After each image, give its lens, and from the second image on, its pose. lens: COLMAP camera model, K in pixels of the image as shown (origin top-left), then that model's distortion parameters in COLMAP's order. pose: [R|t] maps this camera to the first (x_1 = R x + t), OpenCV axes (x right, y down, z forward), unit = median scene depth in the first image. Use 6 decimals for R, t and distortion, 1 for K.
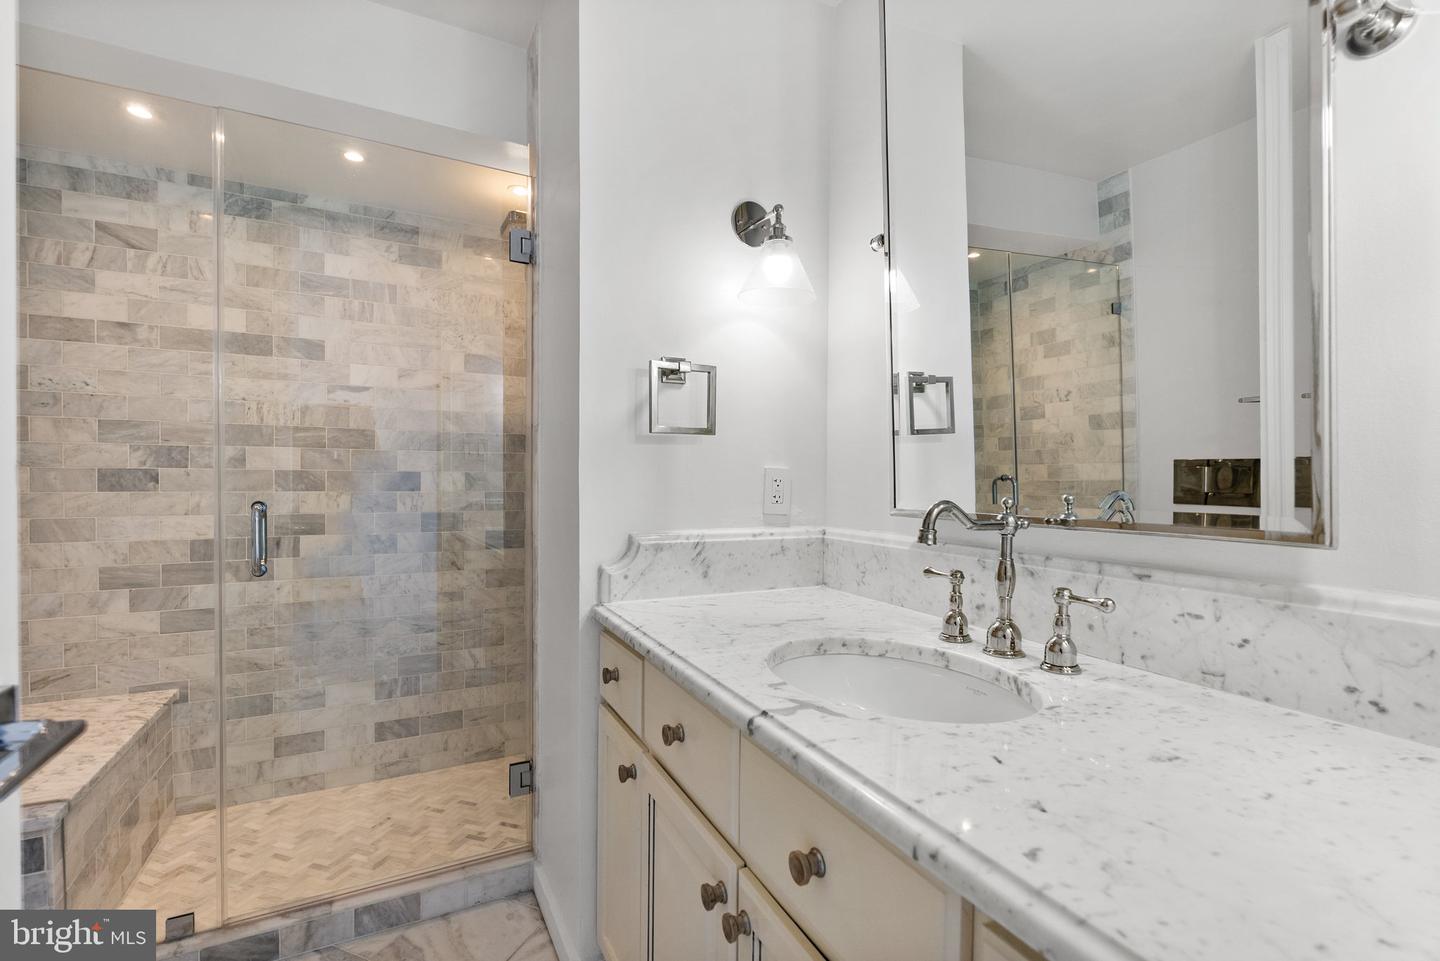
lens RADIAL K [[645.4, 0, 724.1], [0, 645.4, 488.2], [0, 0, 1]] dist [-0.007374, 0.001398]
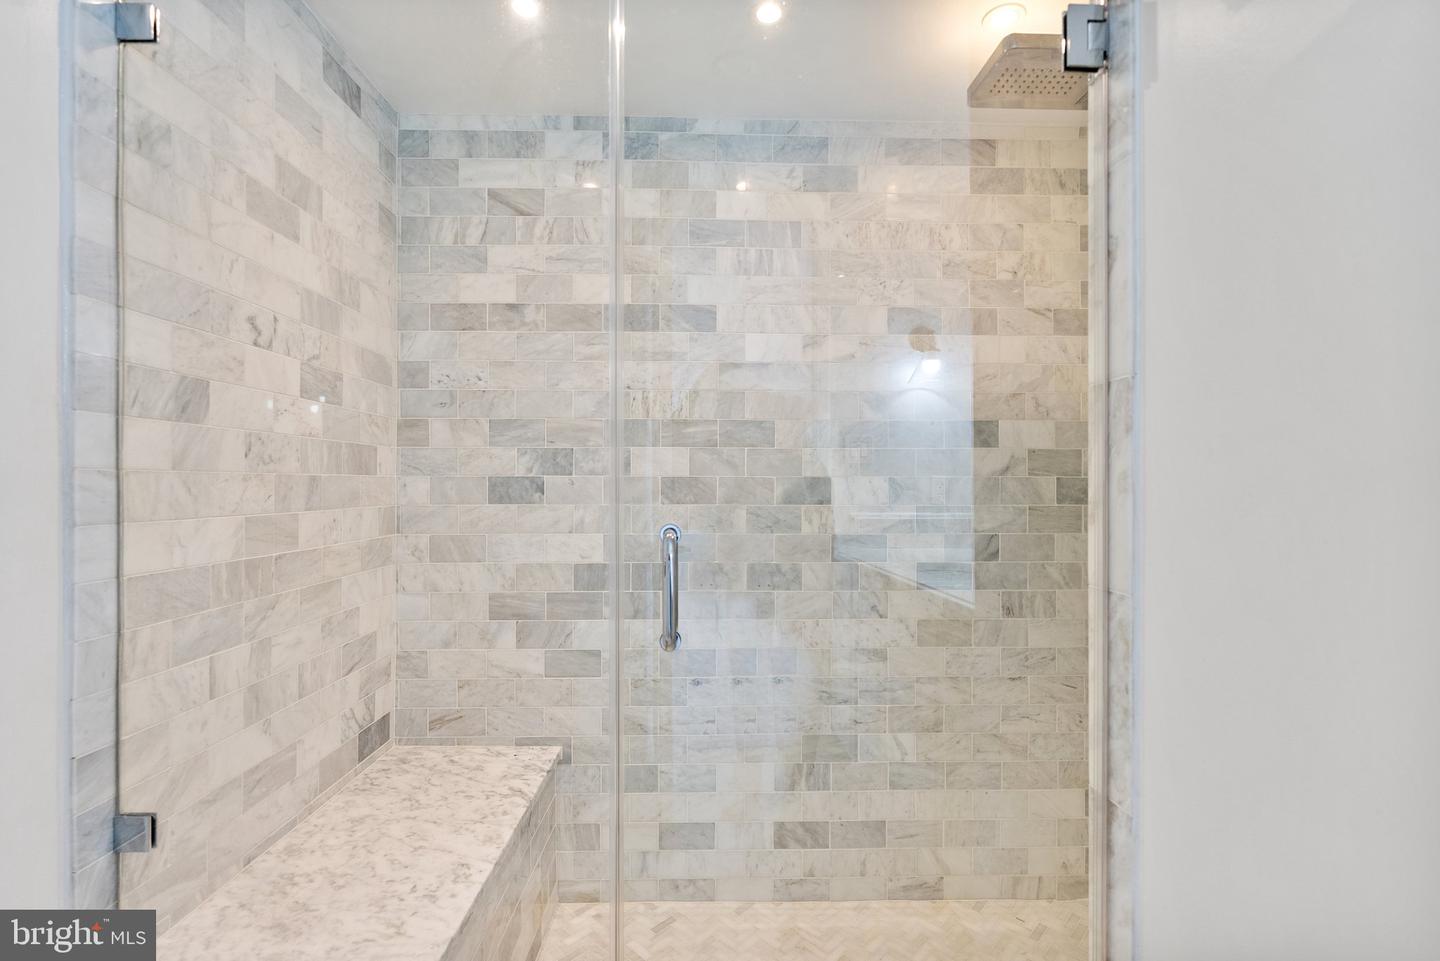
lens RADIAL K [[645.4, 0, 720.3], [0, 645.4, 487.5], [0, 0, 1]] dist [-0.007374, 0.001398]
pose [[0.894011, -0.005319, -0.448013, -0.279599], [-0.000953, 0.999905, -0.013773, -0.004492], [0.448044, 0.012740, 0.893921, 0.328503]]
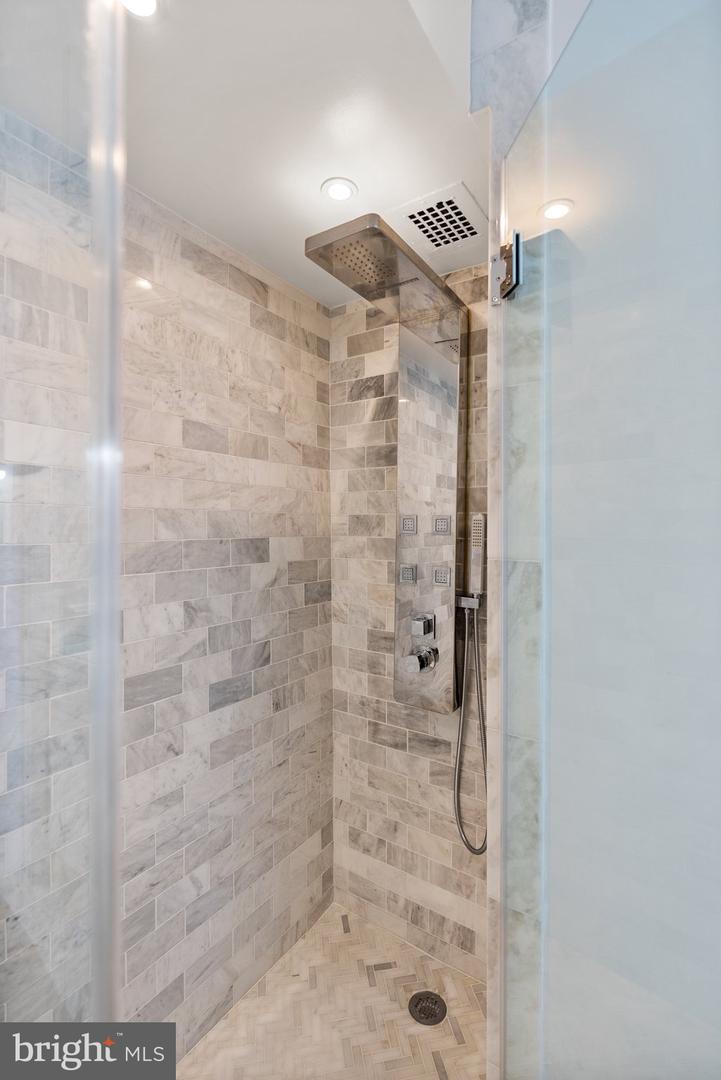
lens RADIAL K [[484.1, 0, 360.8], [0, 484.1, 525.8], [0, 0, 1]] dist [-0.007374, 0.001398]
pose [[0.882717, -0.004327, 0.469886, -0.523449], [0.009926, 0.999906, -0.009440, -0.104684], [-0.469801, 0.012997, 0.882677, 0.538759]]
